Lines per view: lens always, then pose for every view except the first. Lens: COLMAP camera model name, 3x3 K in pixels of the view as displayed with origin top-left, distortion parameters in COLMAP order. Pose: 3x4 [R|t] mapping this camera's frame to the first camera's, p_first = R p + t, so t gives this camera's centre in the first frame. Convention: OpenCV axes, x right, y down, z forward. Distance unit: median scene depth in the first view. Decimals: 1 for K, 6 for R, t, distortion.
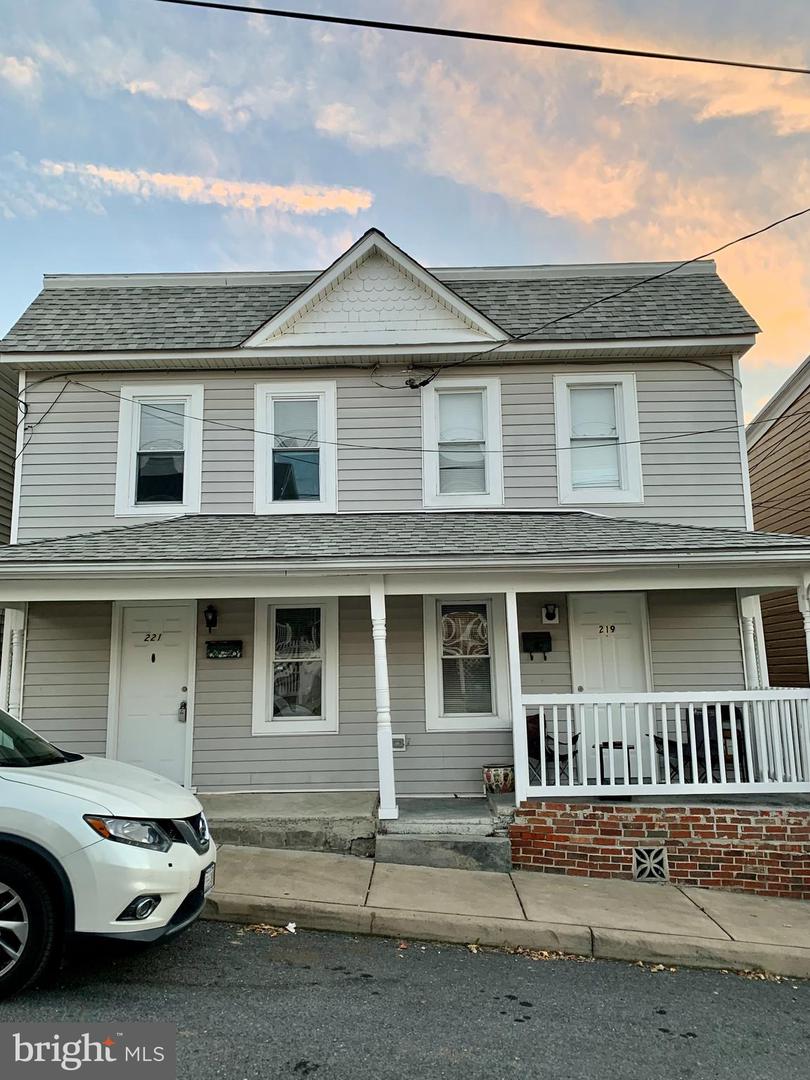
lens RADIAL K [[843.3, 0, 399.1], [0, 843.3, 534.9], [0, 0, 1]] dist [0.010284, -0.001023]
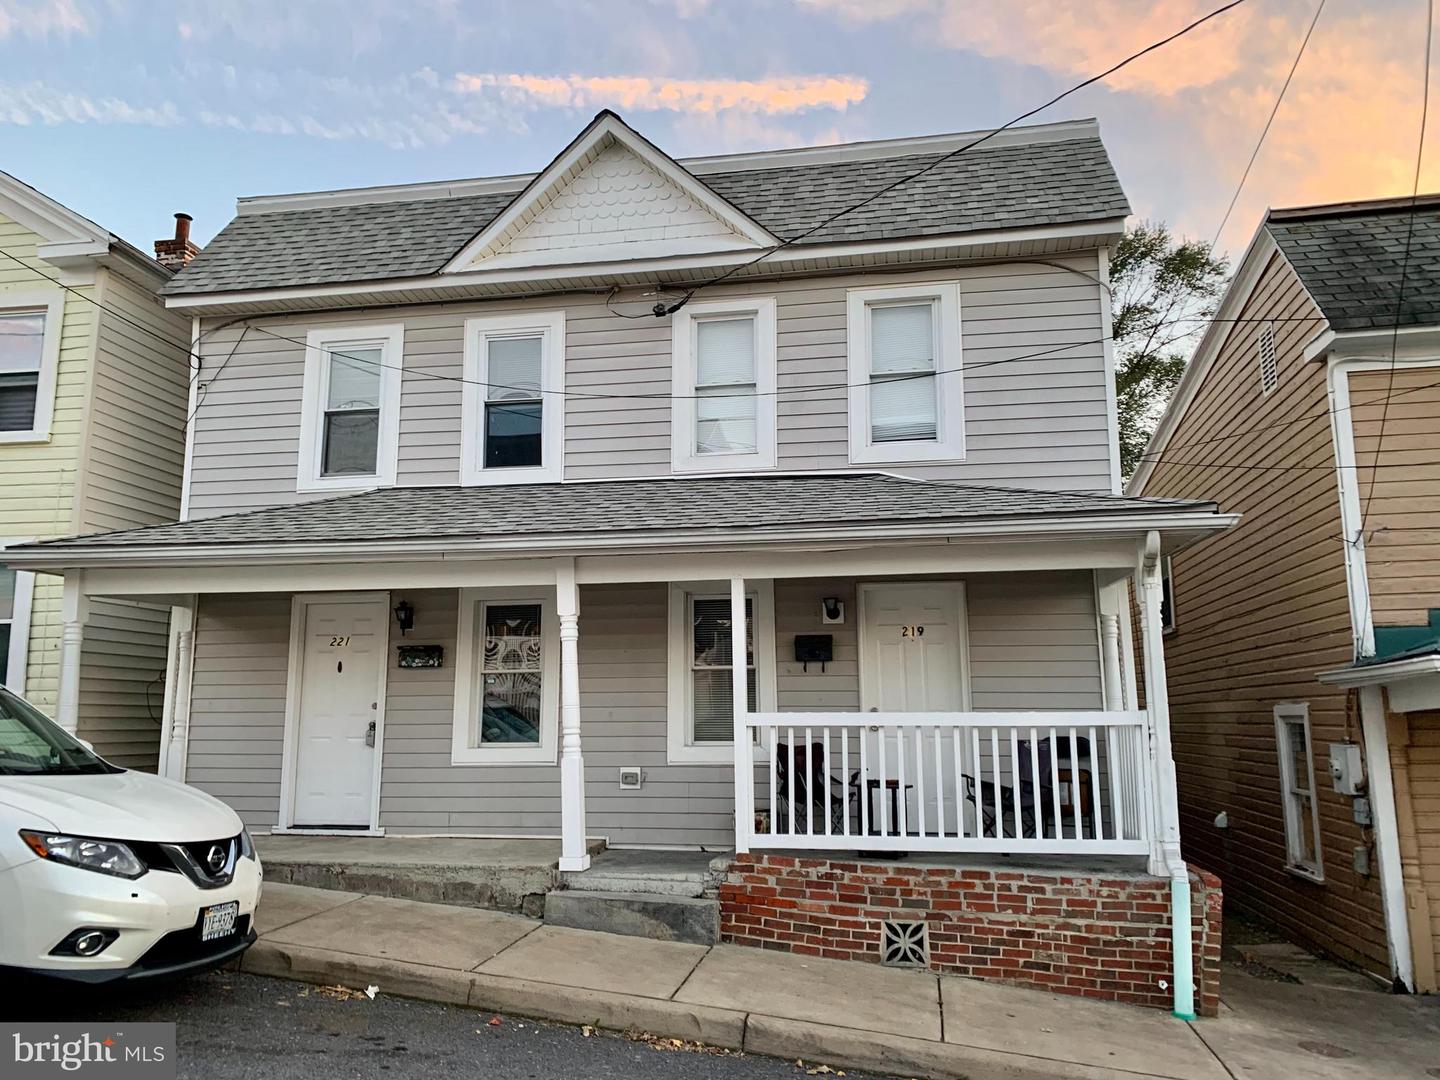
lens RADIAL K [[1124.4, 0, 708.5], [0, 1124.4, 536.8], [0, 0, 1]] dist [0.010284, -0.001023]
pose [[0.985976, -0.012978, -0.166383, 0.236812], [0.014220, 0.999879, 0.006275, 0.020539], [0.166281, -0.008553, 0.986041, 0.003473]]
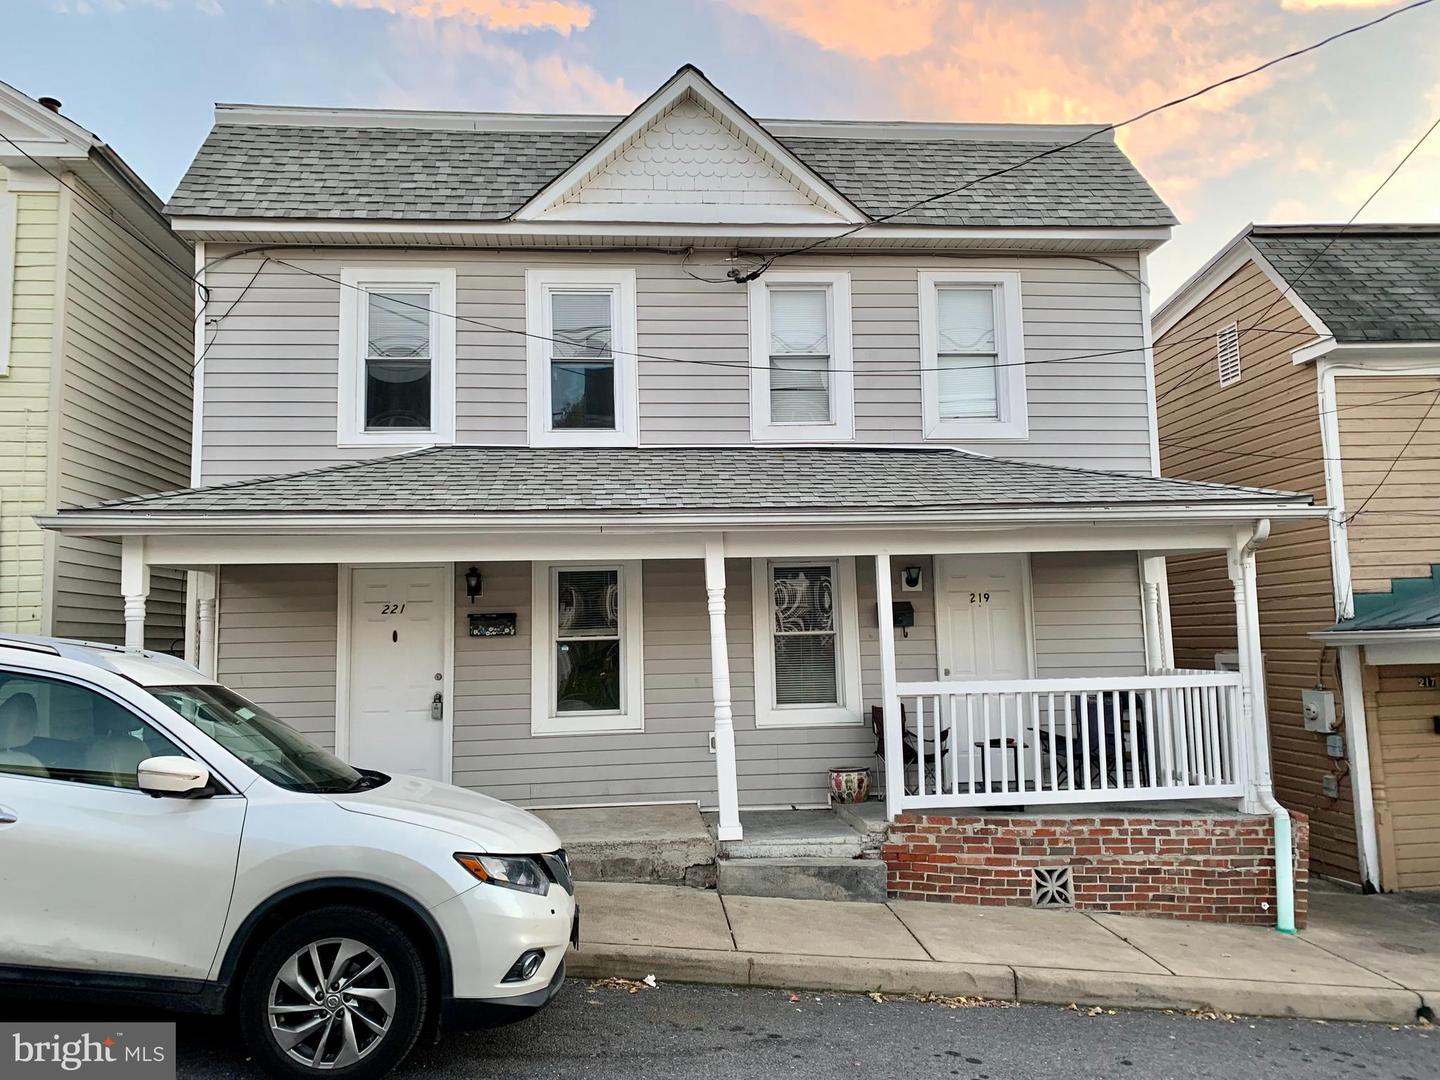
lens RADIAL K [[1124.4, 0, 713.8], [0, 1124.4, 529.0], [0, 0, 1]] dist [0.010284, -0.001023]
pose [[0.994128, 0.005818, 0.108053, -0.118835], [-0.012943, 0.997778, 0.065361, -0.018954], [-0.107432, -0.066376, 0.991994, -0.019412]]
